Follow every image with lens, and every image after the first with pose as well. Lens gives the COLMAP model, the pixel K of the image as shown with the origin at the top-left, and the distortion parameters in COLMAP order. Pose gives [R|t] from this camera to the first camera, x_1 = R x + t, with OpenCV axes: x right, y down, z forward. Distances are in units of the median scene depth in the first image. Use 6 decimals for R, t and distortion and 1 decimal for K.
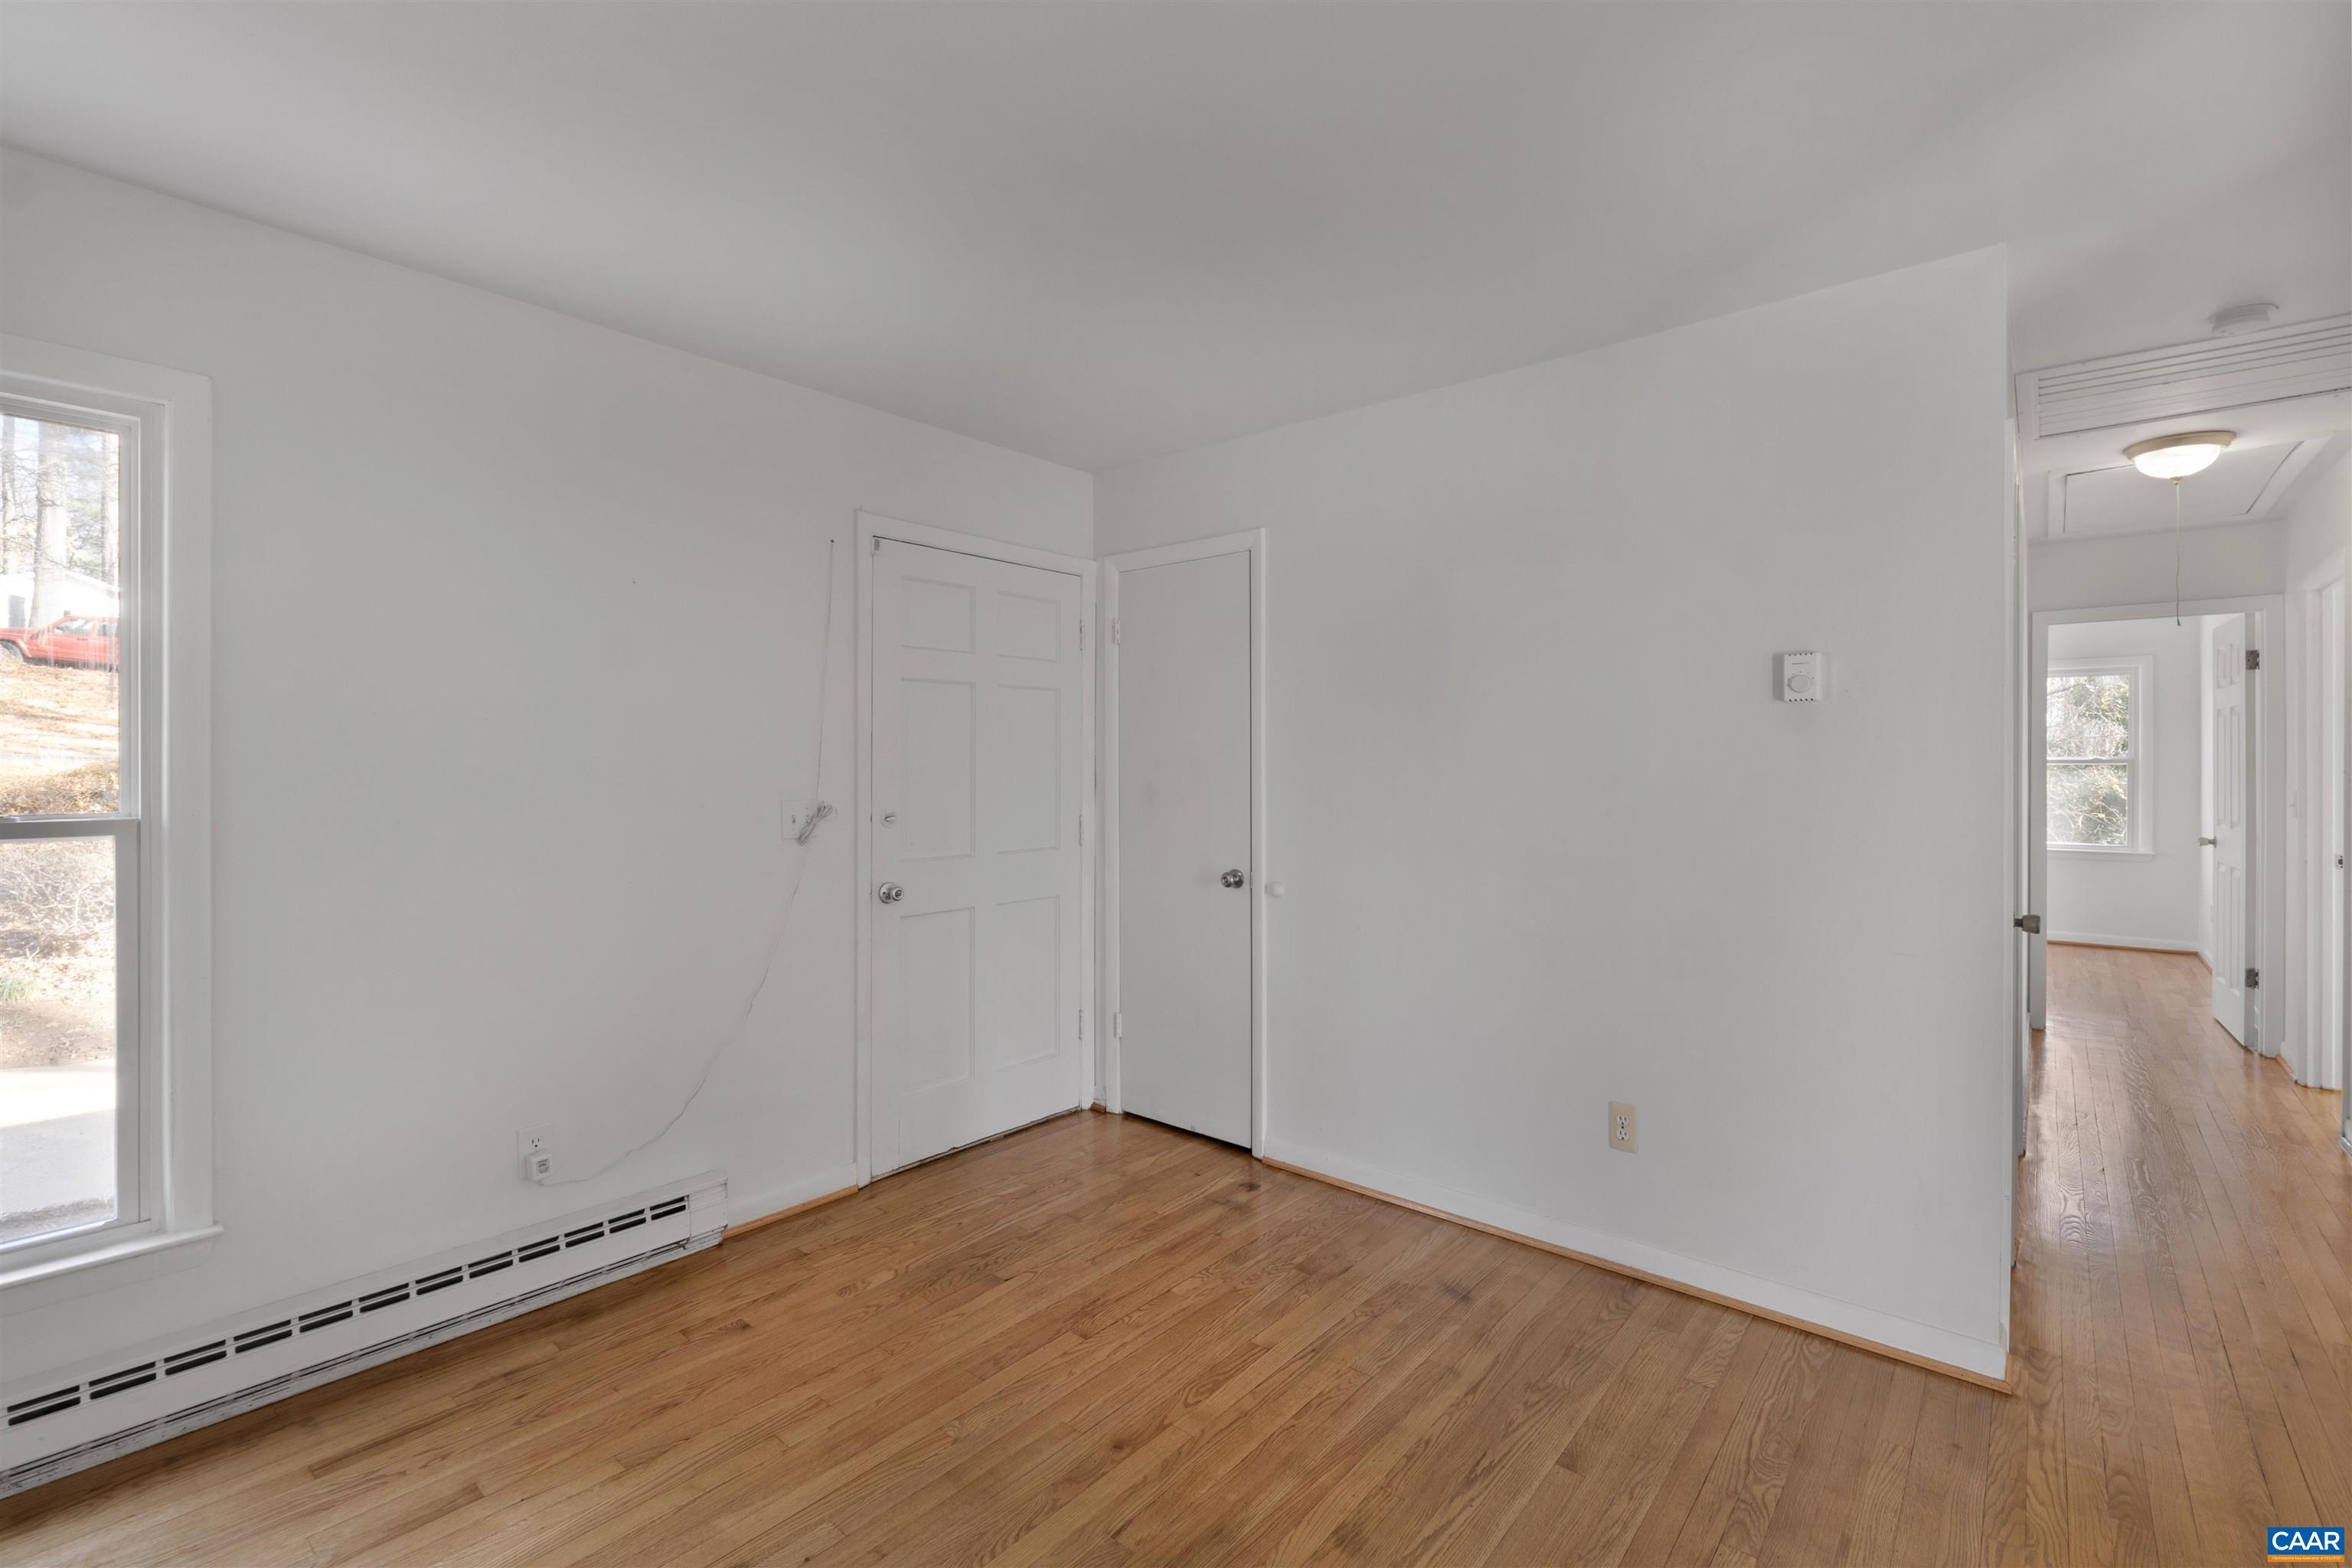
lens RADIAL K [[1047.7, 0, 1158.6], [0, 1047.7, 779.7], [0, 0, 1]] dist [-0.002062, 0.000330]
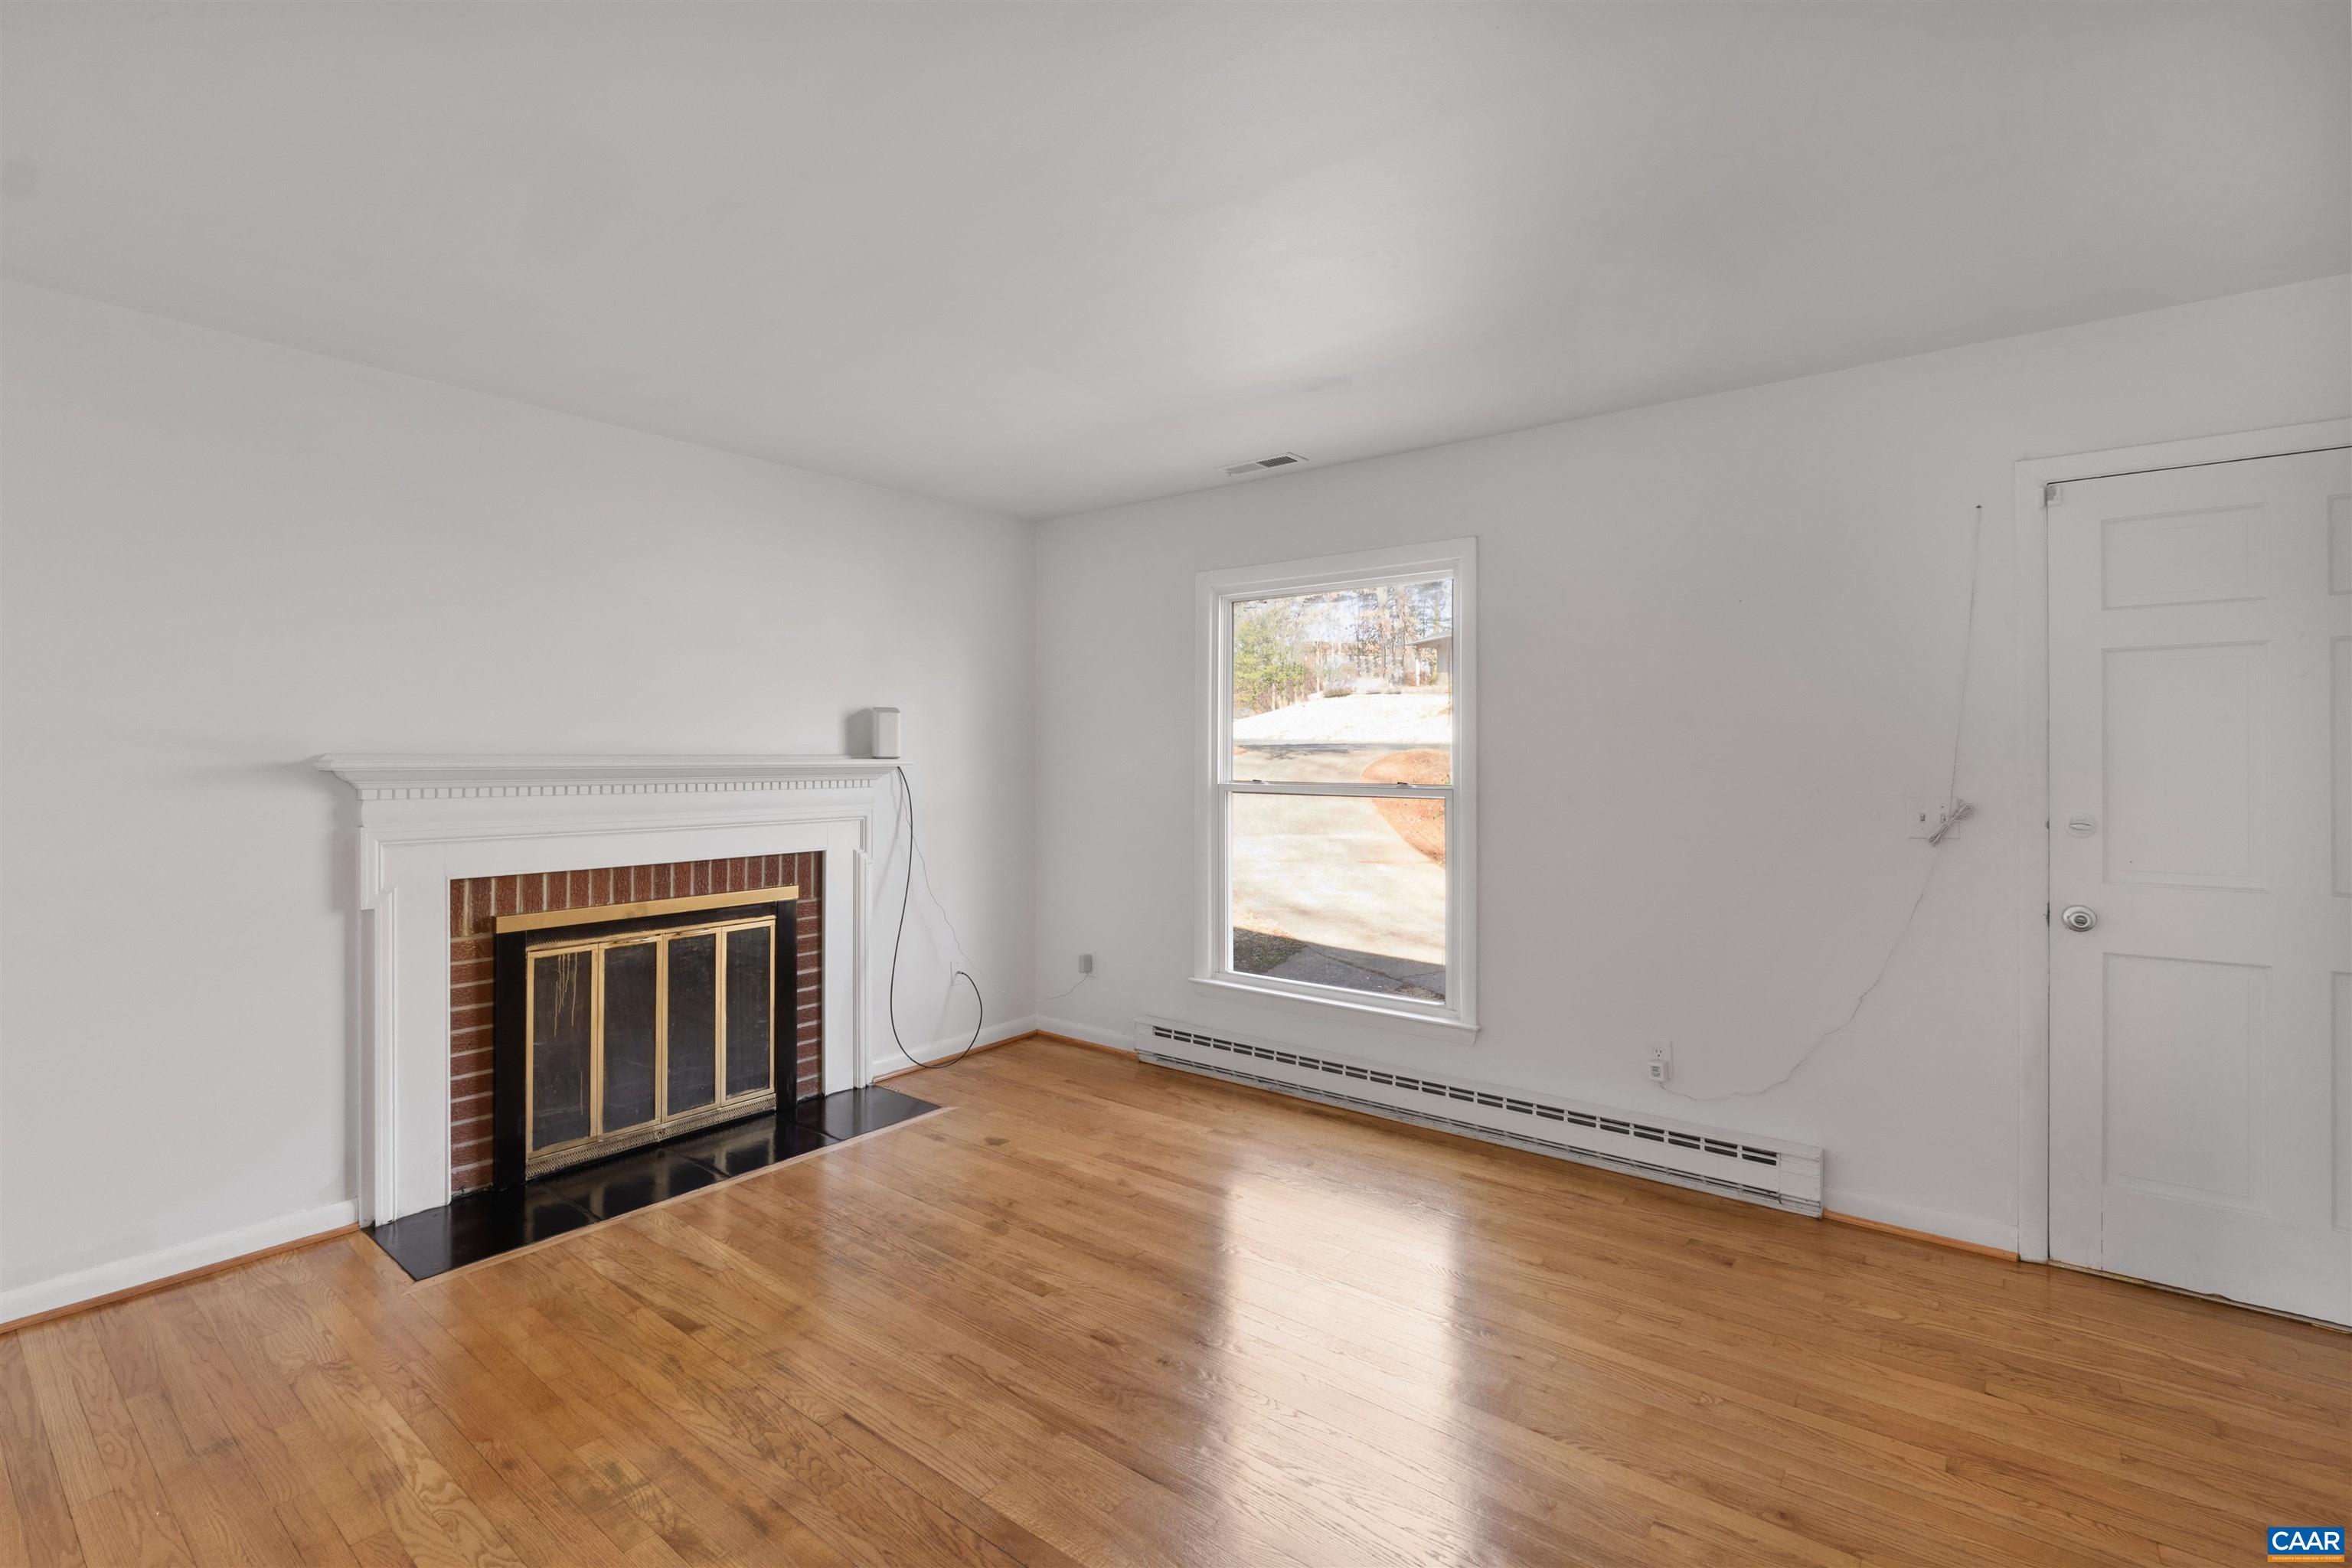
lens RADIAL K [[1047.7, 0, 1159.7], [0, 1047.7, 766.0], [0, 0, 1]] dist [-0.002062, 0.000330]
pose [[0.034515, 0.006762, -0.999381, 0.648080], [-0.015142, 0.999866, 0.006242, -0.004662], [0.999289, 0.014917, 0.034613, 0.326061]]
